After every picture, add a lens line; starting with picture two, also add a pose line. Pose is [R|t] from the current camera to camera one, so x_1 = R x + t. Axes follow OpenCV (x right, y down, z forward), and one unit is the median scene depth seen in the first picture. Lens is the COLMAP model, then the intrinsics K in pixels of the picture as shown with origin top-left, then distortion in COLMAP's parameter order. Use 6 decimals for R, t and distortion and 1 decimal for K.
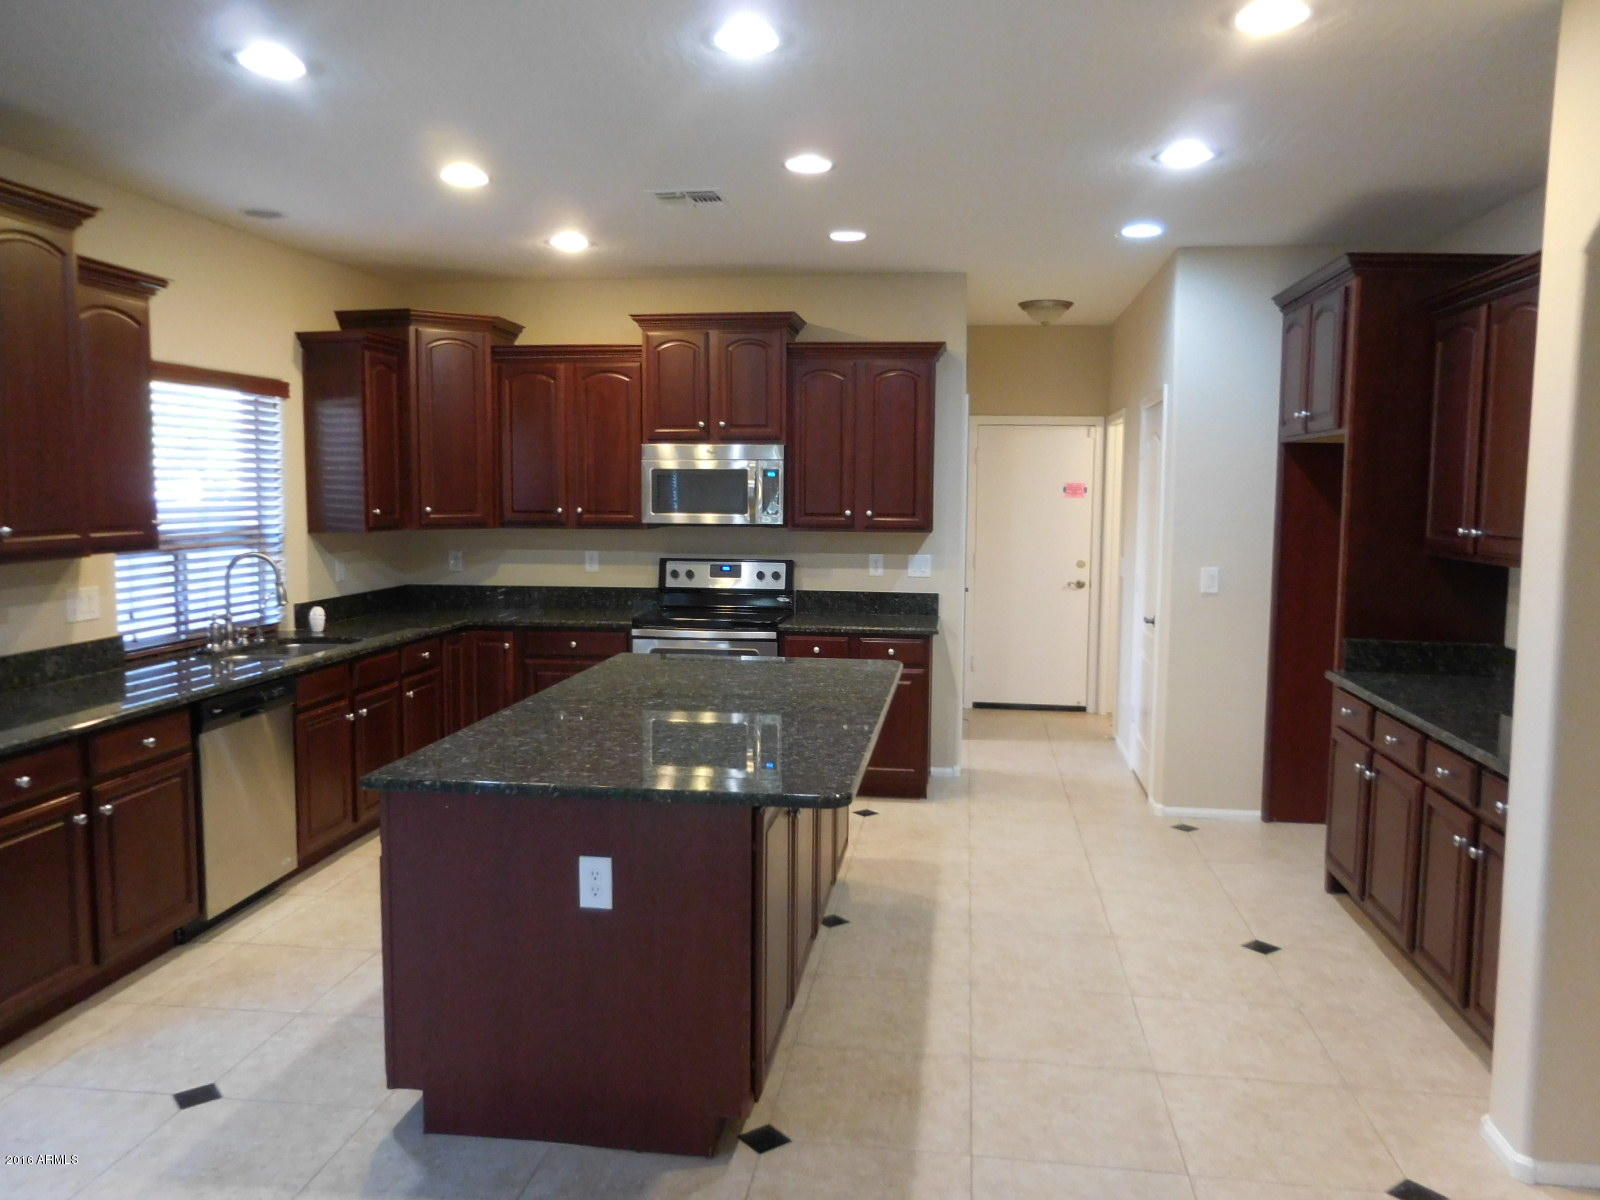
lens RADIAL K [[1210.2, 0, 792.2], [0, 1210.2, 587.0], [0, 0, 1]] dist [0.000173, 0.002029]
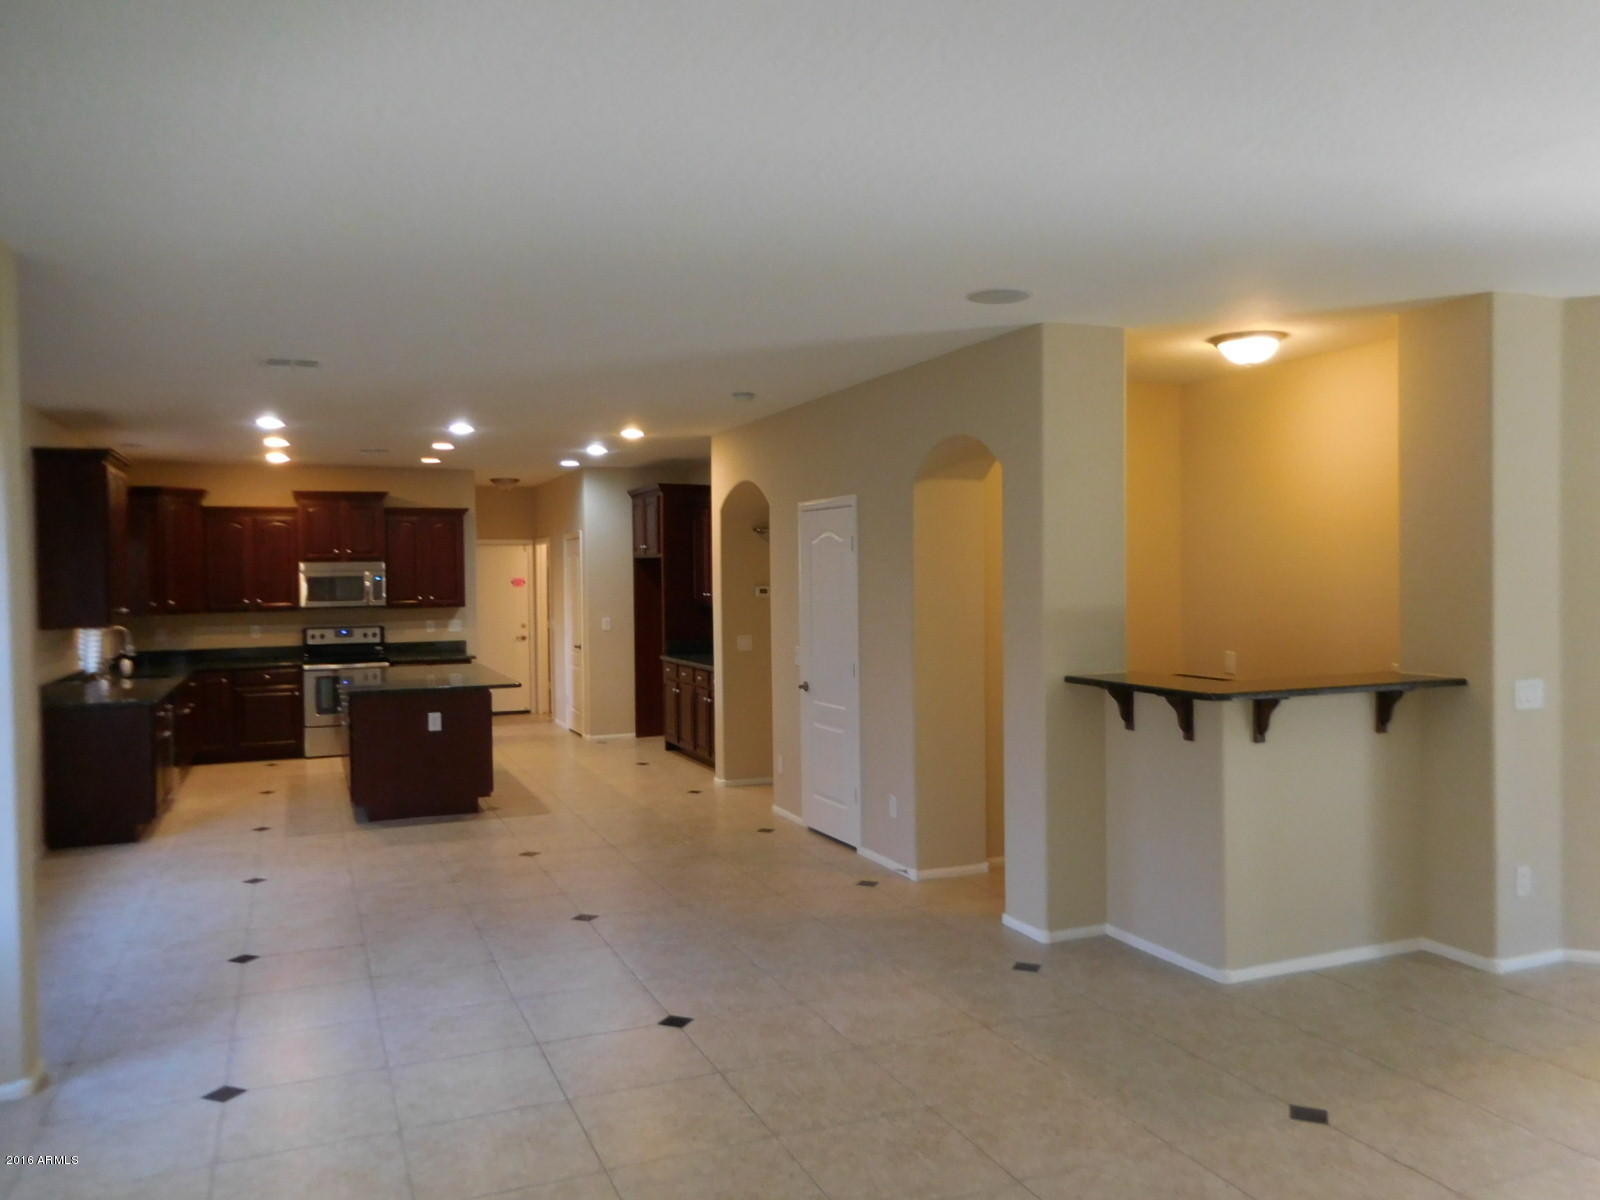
lens RADIAL K [[1210.2, 0, 792.2], [0, 1210.2, 587.0], [0, 0, 1]] dist [0.000173, 0.002029]
pose [[0.861329, -0.026761, 0.507342, -0.405705], [0.064184, 0.996342, -0.056412, 0.063871], [-0.503977, 0.081152, 0.859896, -0.895740]]
